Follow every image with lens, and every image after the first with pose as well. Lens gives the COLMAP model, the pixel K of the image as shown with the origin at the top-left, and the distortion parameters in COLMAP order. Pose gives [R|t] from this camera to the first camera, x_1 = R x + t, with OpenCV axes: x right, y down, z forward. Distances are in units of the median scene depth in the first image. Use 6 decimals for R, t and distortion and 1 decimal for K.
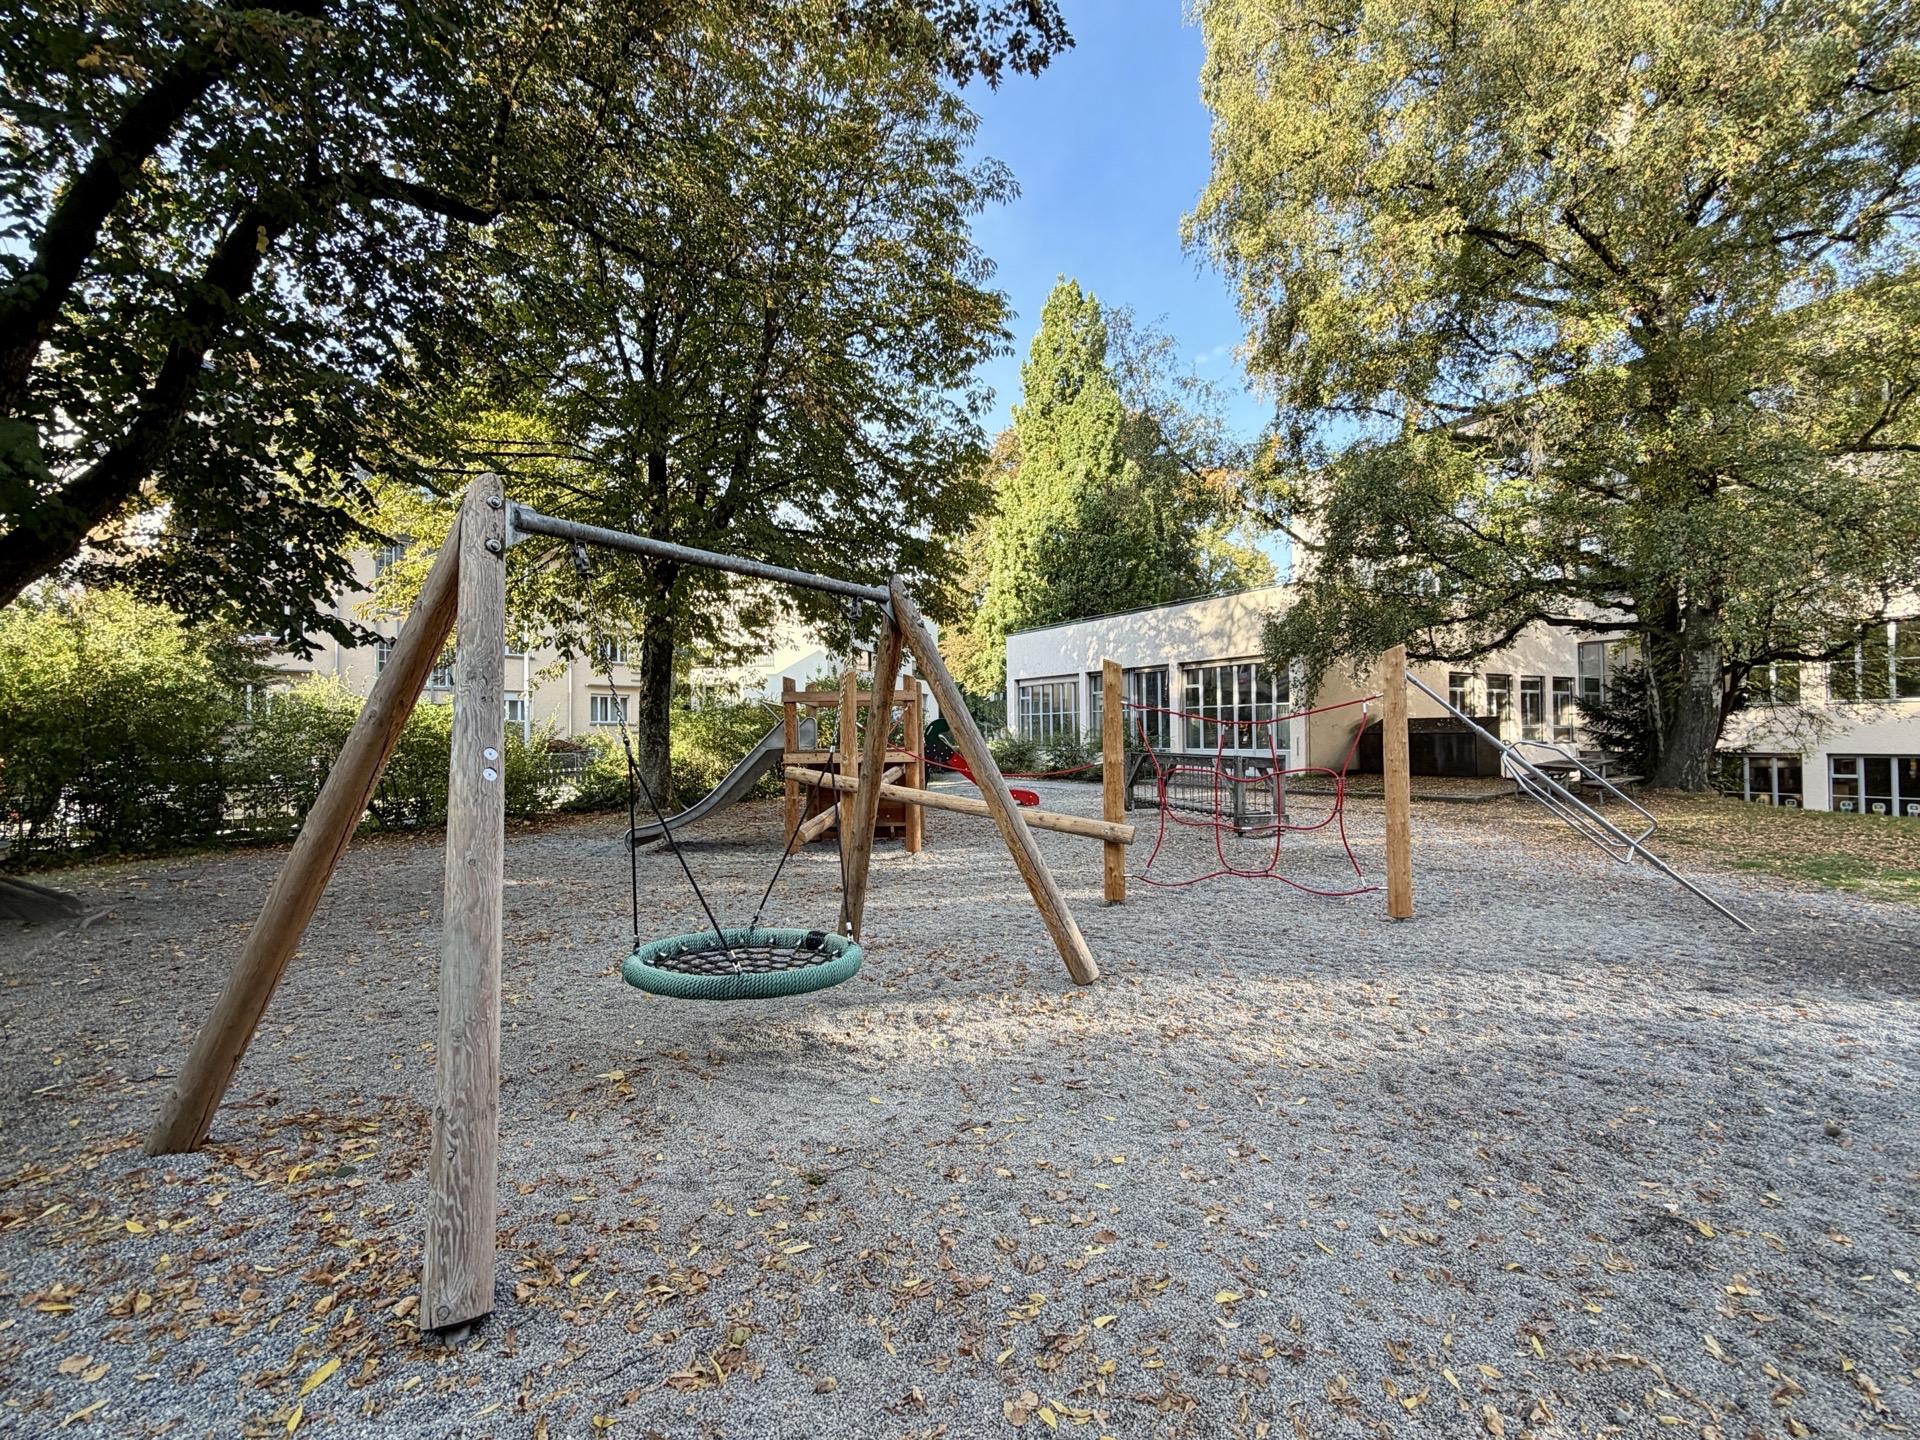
lens RADIAL K [[854.7, 0, 968.4], [0, 854.7, 718.5], [0, 0, 1]] dist [0.000241, 0.000538]
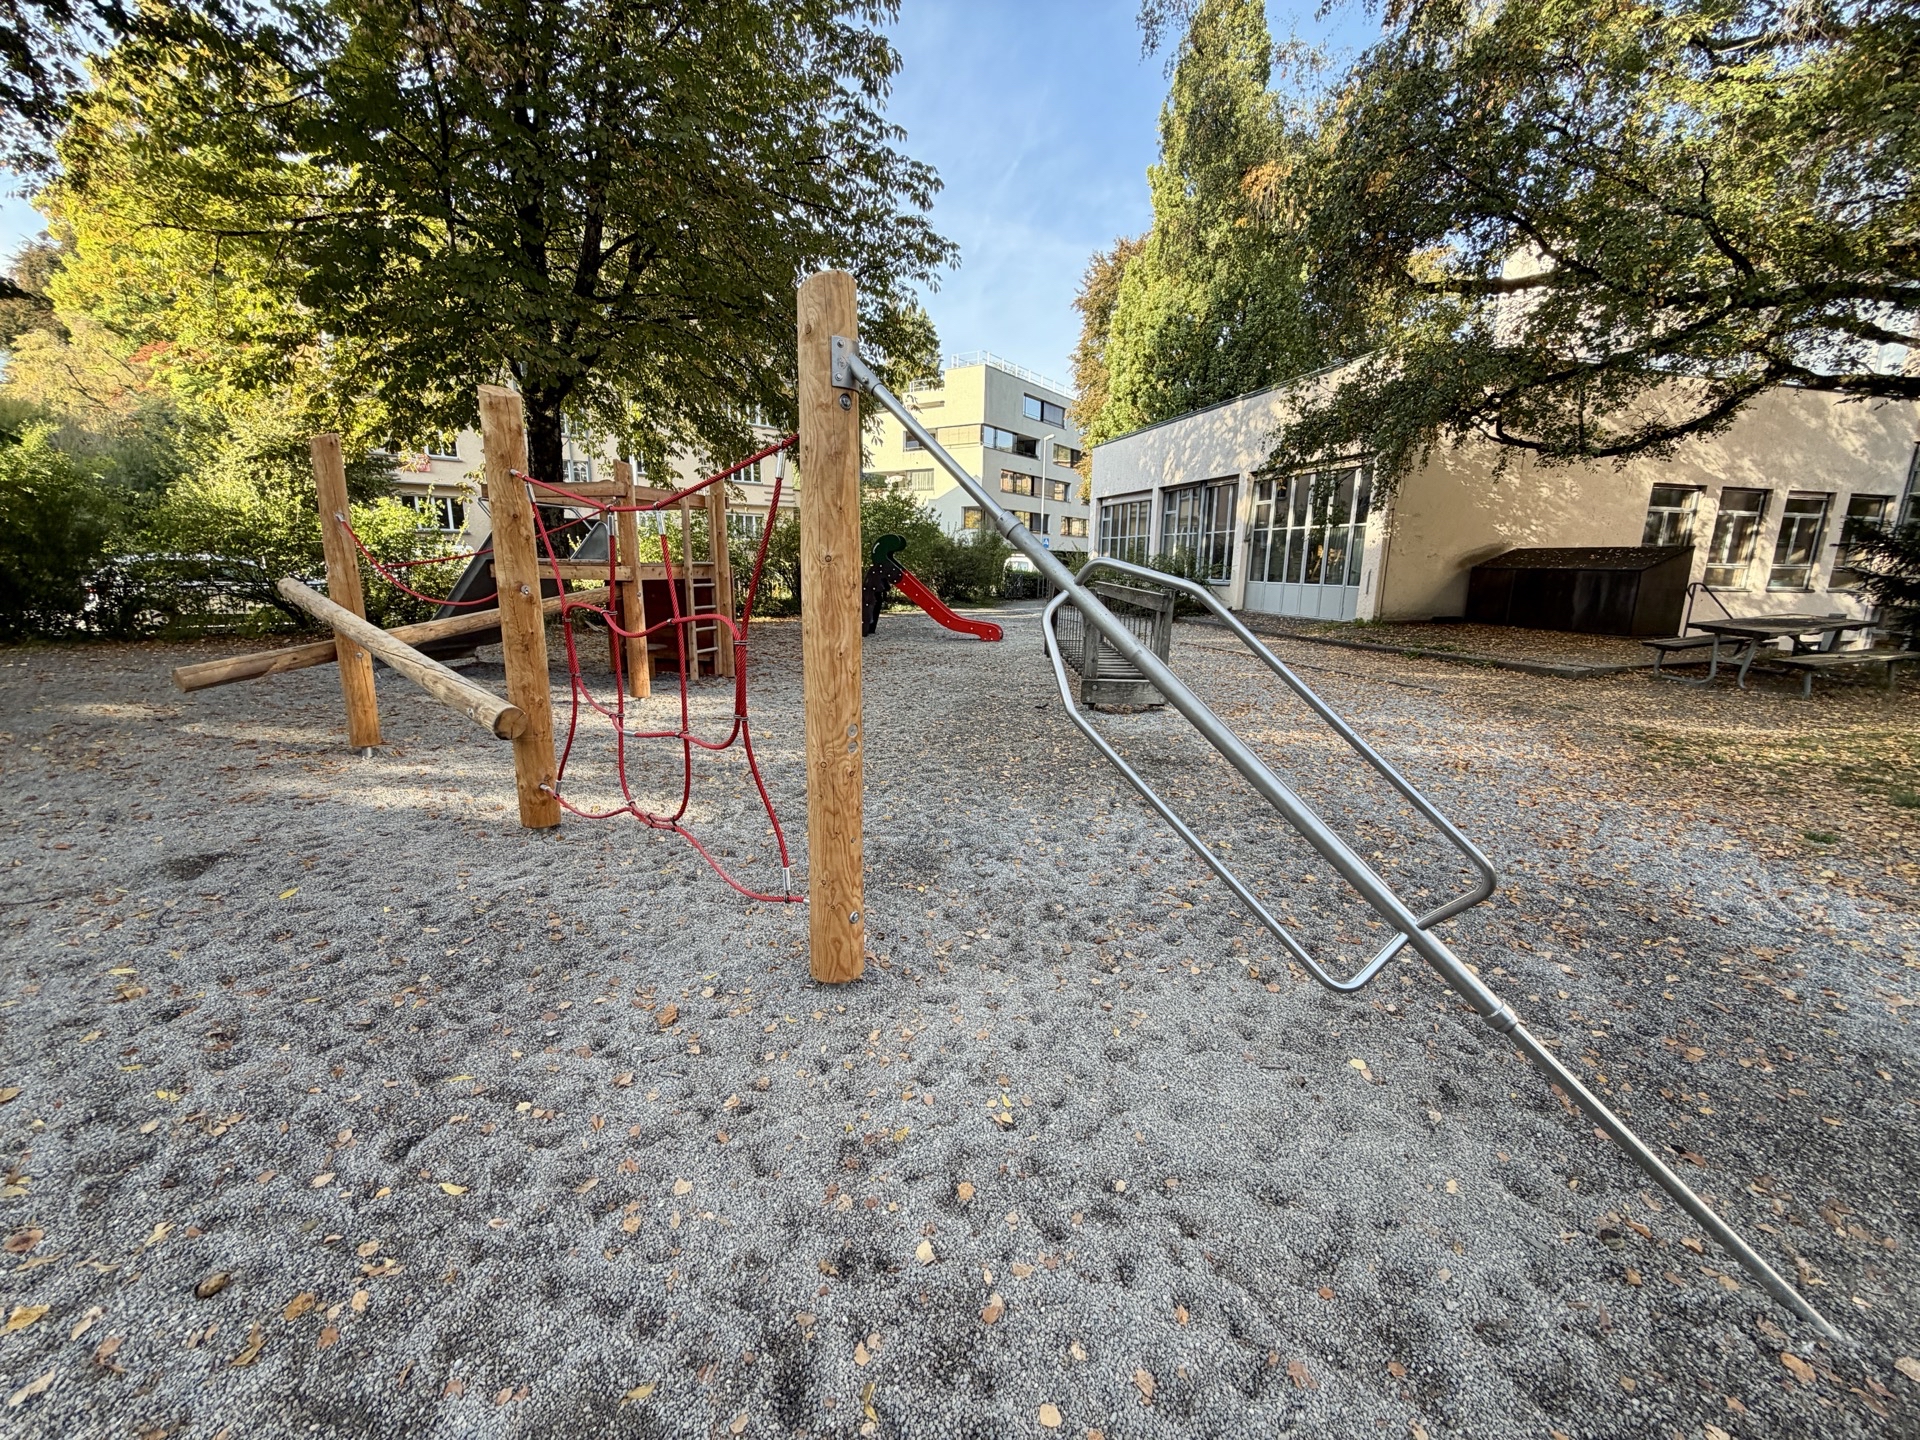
lens RADIAL K [[757.3, 0, 960.0], [0, 757.3, 720.0], [0, 0, 1]] dist [-0.000270, -0.000454]
pose [[0.959011, 0.083635, -0.270745, 0.191318], [-0.020809, 0.973658, 0.227062, 0.005711], [0.282603, -0.212121, 0.935489, 0.203889]]
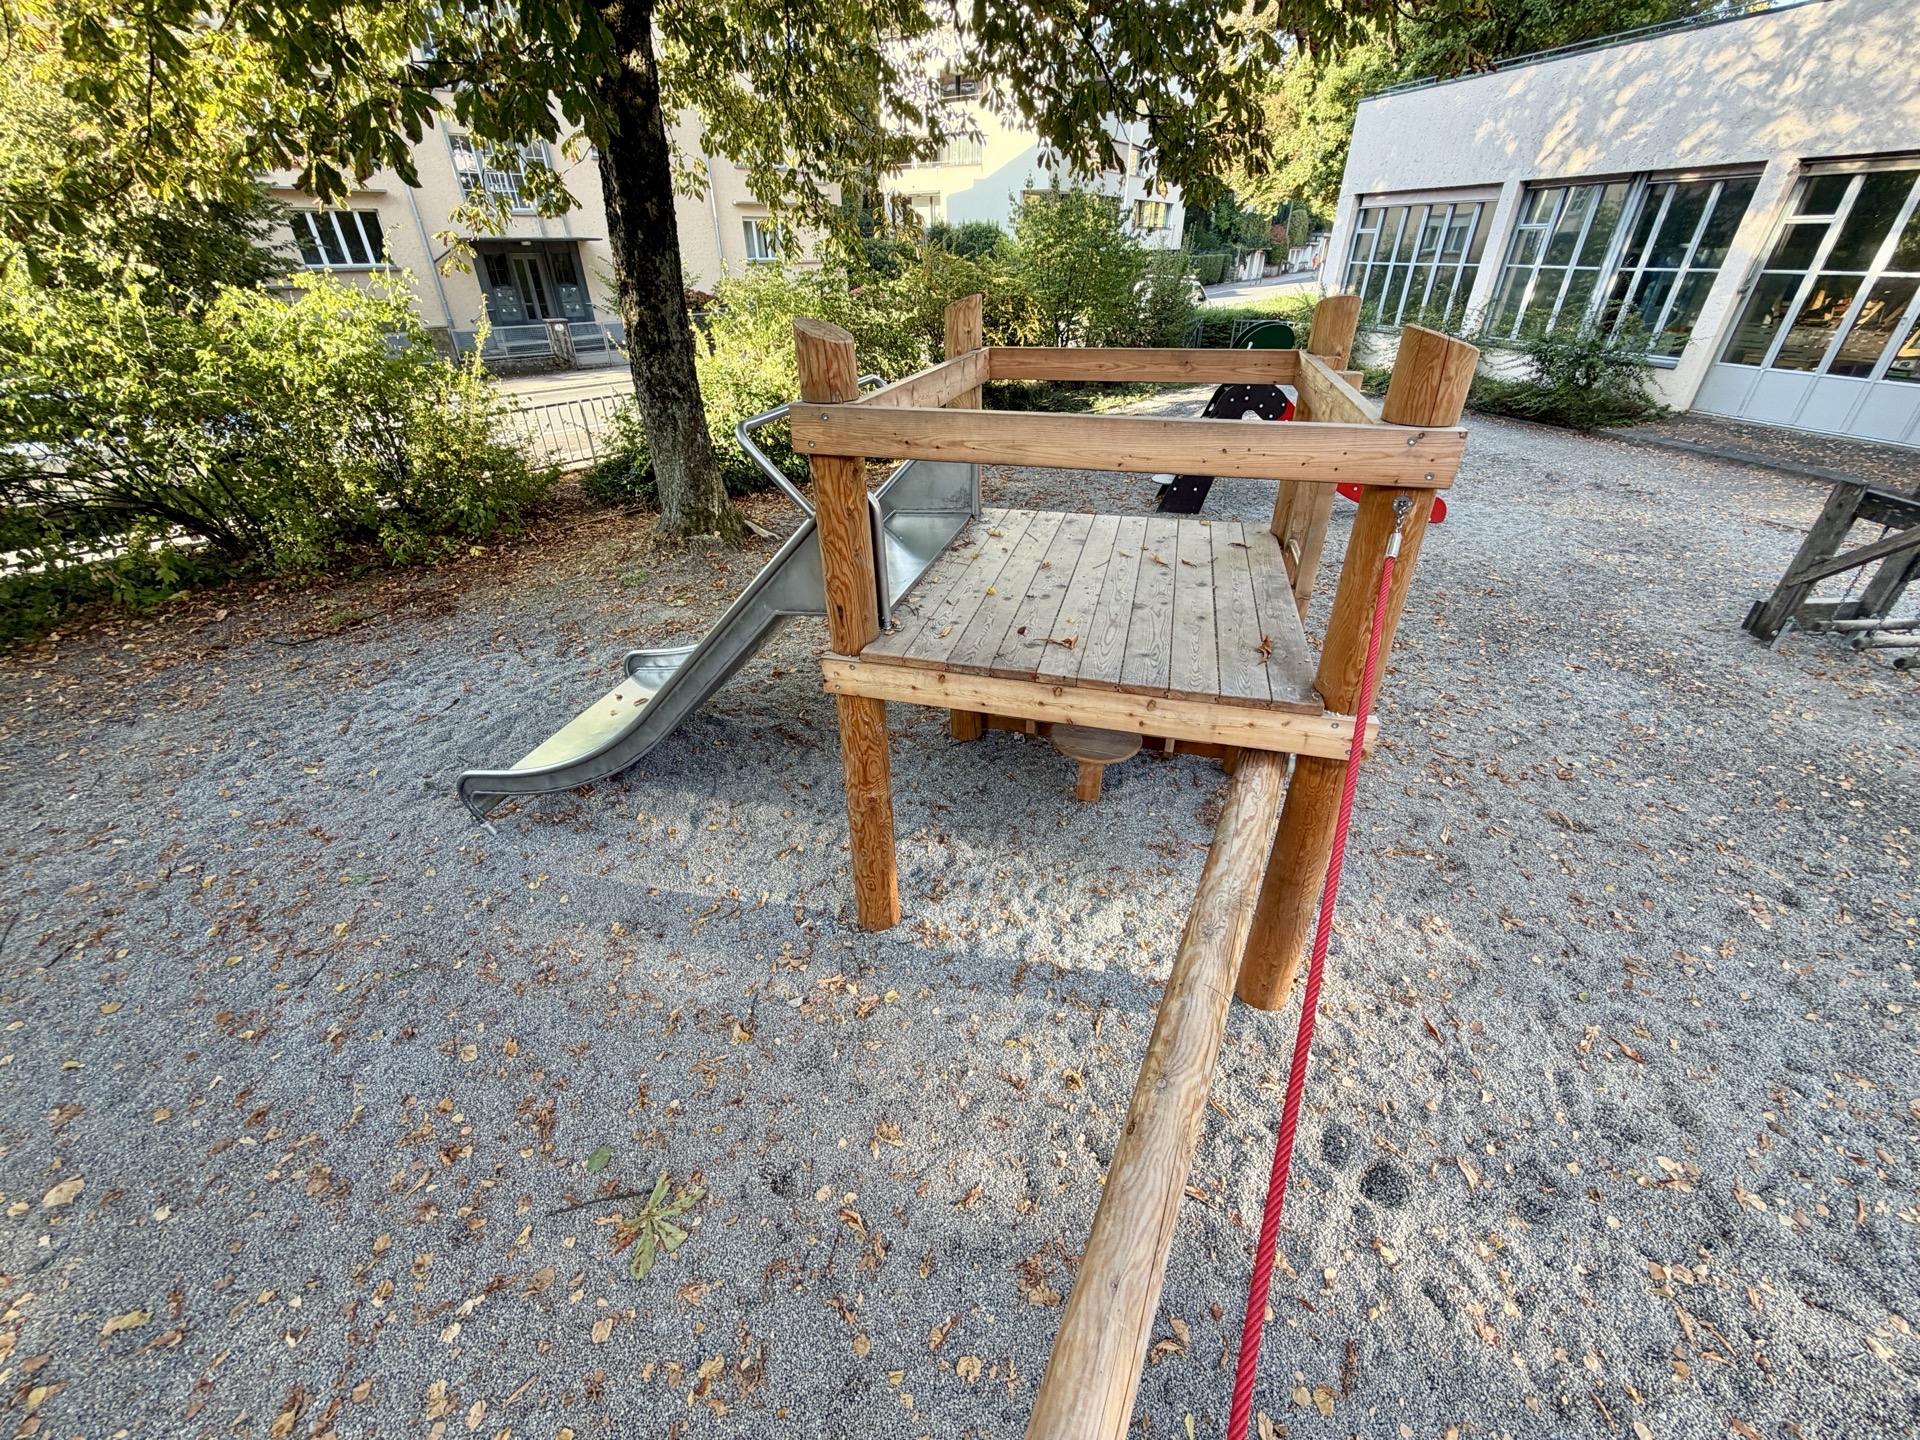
lens RADIAL K [[757.3, 0, 960.0], [0, 757.3, 720.0], [0, 0, 1]] dist [-0.000270, -0.000454]
pose [[0.966501, 0.140481, -0.214806, -0.060229], [-0.000312, 0.837557, 0.546351, -0.033405], [0.256664, -0.527981, 0.809543, 0.386532]]
